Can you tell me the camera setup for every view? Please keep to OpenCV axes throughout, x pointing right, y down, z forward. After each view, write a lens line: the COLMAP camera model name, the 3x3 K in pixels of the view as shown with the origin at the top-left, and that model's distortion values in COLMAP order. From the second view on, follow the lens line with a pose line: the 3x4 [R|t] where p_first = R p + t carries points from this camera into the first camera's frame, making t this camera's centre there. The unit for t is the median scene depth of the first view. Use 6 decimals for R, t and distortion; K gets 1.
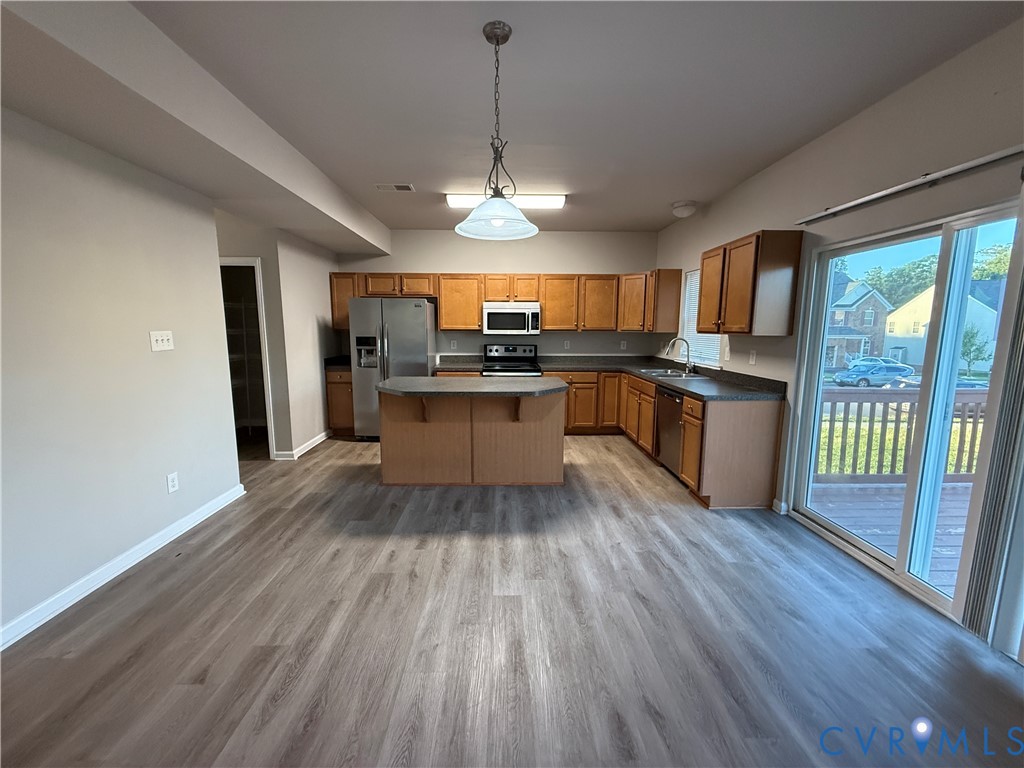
lens RADIAL K [[410.4, 0, 511.6], [0, 410.4, 383.0], [0, 0, 1]] dist [0.001791, -0.000754]
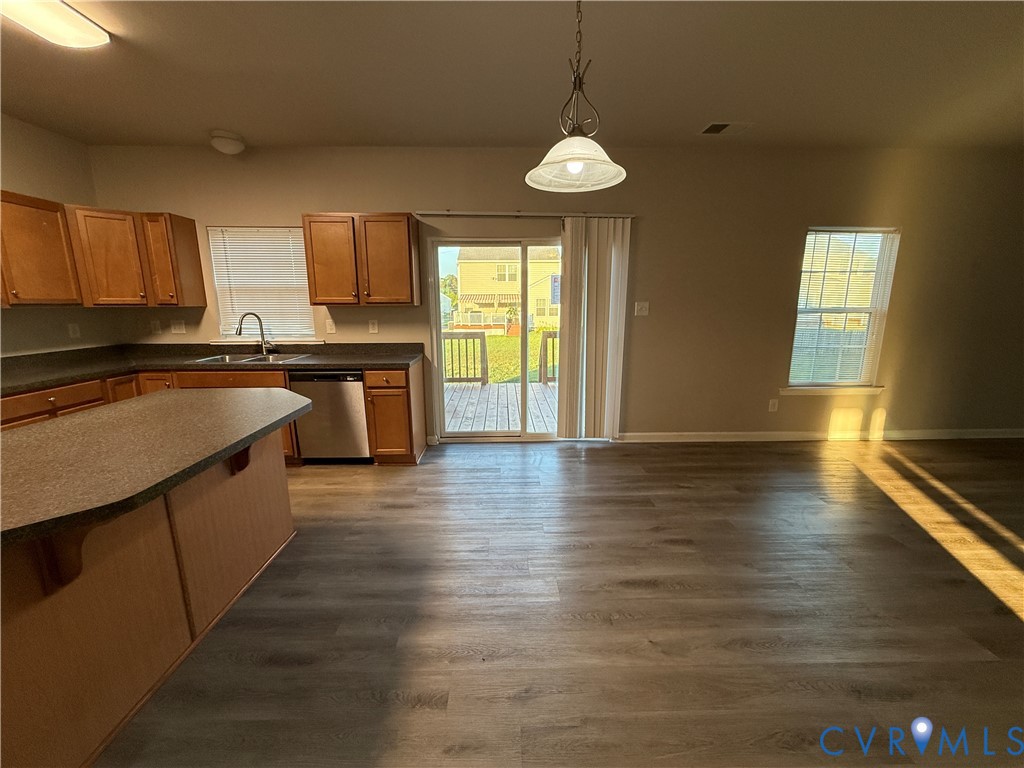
lens RADIAL K [[410.4, 0, 511.6], [0, 410.4, 381.3], [0, 0, 1]] dist [0.001791, -0.000754]
pose [[0.004861, -0.194122, 0.980965, -0.351897], [0.138724, 0.971623, 0.191586, -0.054832], [-0.990319, 0.135152, 0.031653, 0.432923]]
